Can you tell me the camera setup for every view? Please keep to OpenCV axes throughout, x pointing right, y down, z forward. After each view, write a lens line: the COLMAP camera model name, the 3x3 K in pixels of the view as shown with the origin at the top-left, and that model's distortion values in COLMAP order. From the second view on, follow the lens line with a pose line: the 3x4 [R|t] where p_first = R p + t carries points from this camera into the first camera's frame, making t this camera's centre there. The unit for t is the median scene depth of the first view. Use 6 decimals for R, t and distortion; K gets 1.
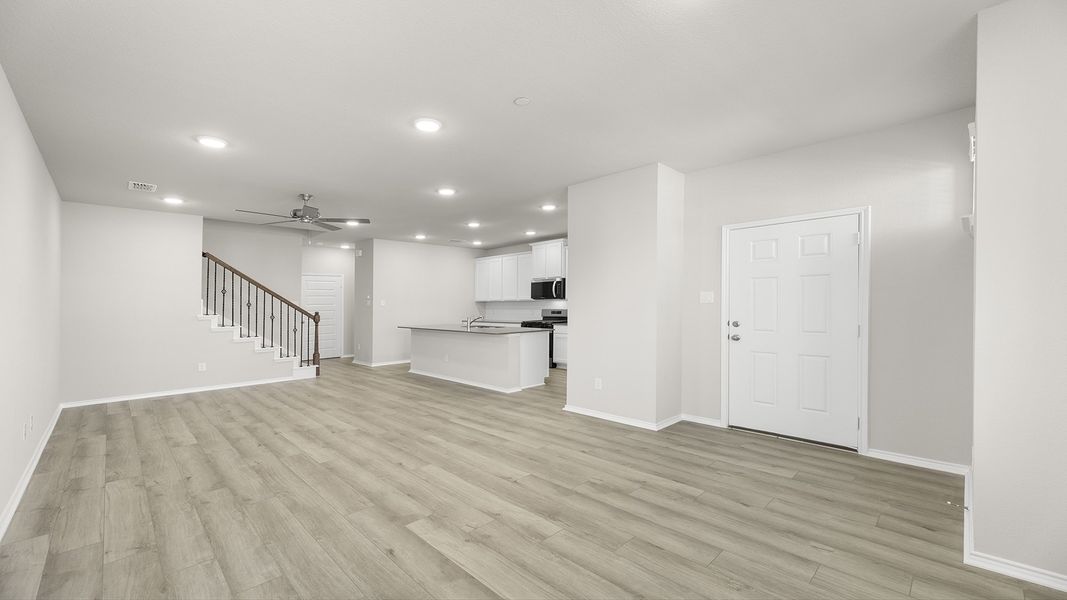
lens RADIAL K [[427.5, 0, 533.2], [0, 427.5, 297.8], [0, 0, 1]] dist [0.000690, -0.000310]
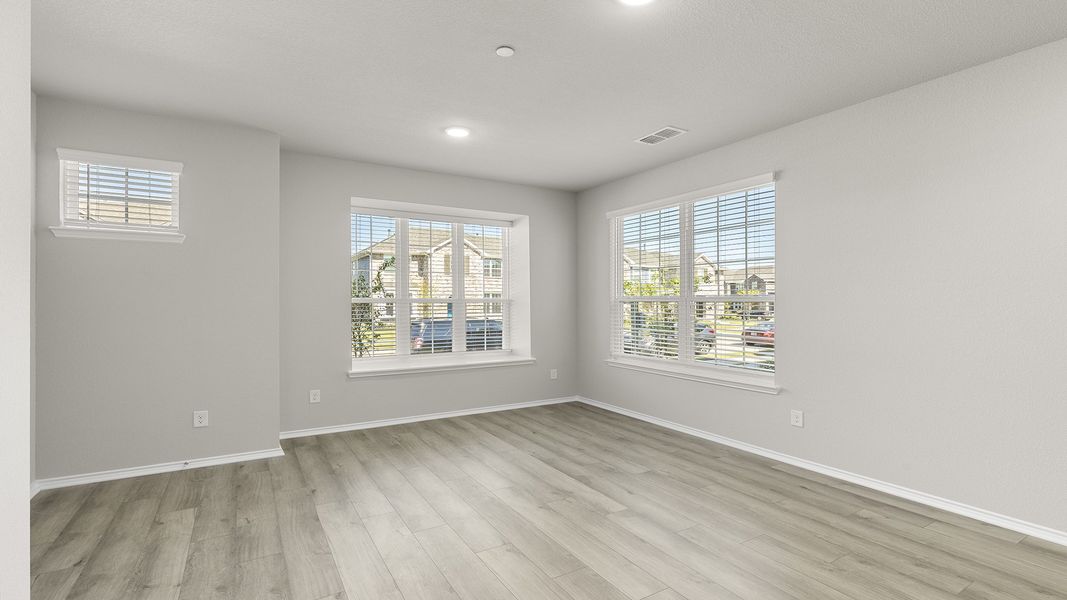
lens RADIAL K [[490.0, 0, 541.2], [0, 490.0, 303.7], [0, 0, 1]] dist [0.000747, 0.000747]
pose [[-0.973944, 0.008411, 0.226634, -0.246136], [0.006538, 0.999938, -0.009014, 0.022448], [-0.226696, -0.007297, -0.973938, 1.499495]]
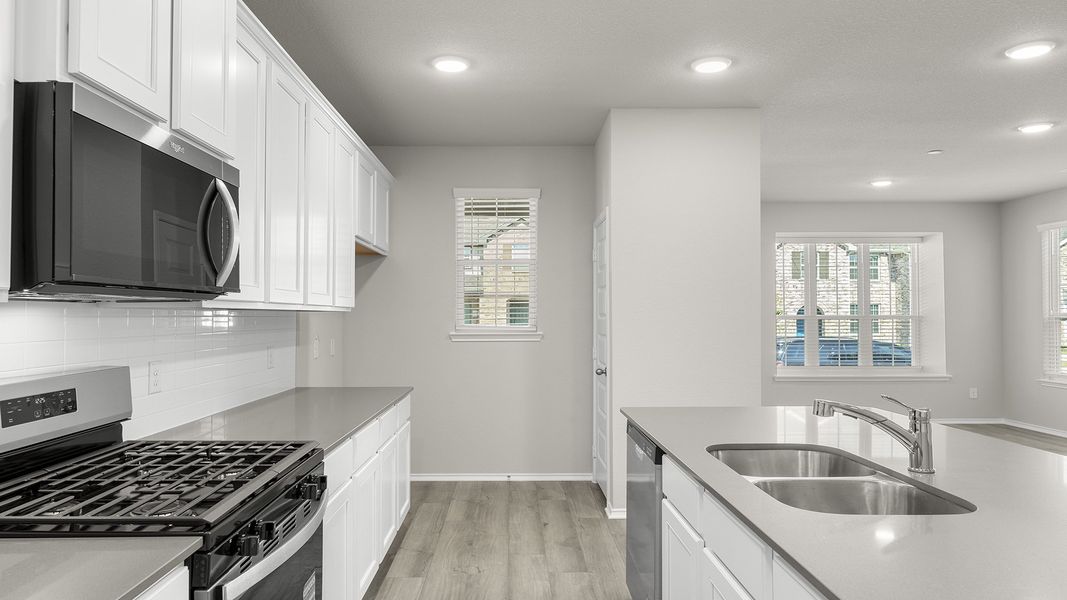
lens RADIAL K [[731.3, 0, 525.9], [0, 731.3, 304.5], [0, 0, 1]] dist [0.024175, -0.006292]
pose [[-0.735228, 0.019468, 0.677540, -0.473723], [-0.000765, 0.999563, -0.029551, 0.028573], [-0.677819, -0.022245, -0.734892, 2.651203]]
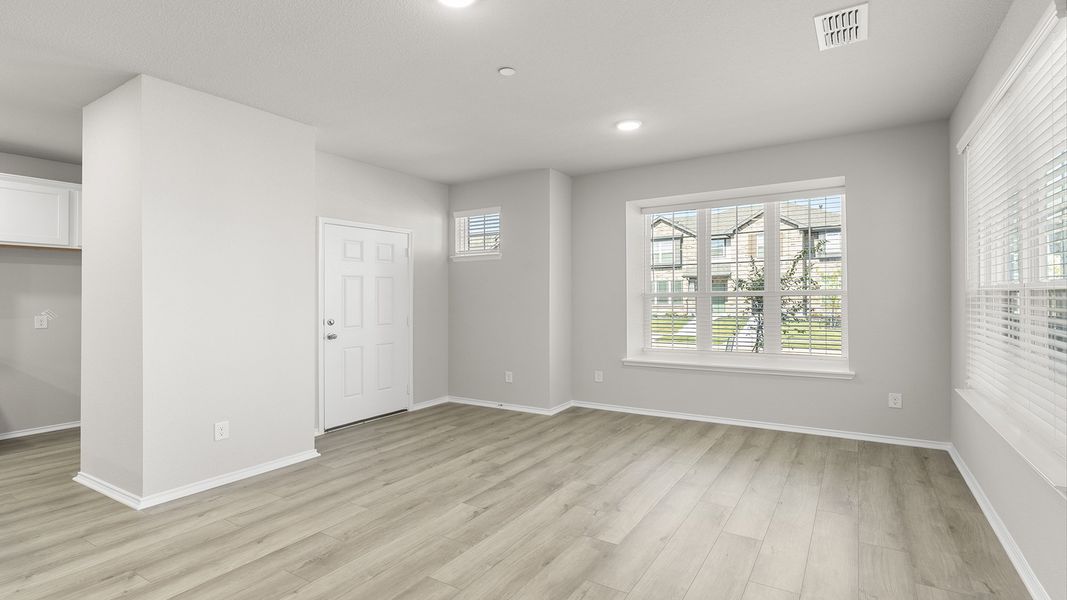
lens RADIAL K [[506.1, 0, 531.8], [0, 506.1, 298.4], [0, 0, 1]] dist [-0.002703, 0.000484]
pose [[-0.221434, 0.012869, 0.975090, -0.856974], [0.001286, 0.999916, -0.012905, 0.027062], [-0.975174, -0.001604, -0.221432, 0.938734]]
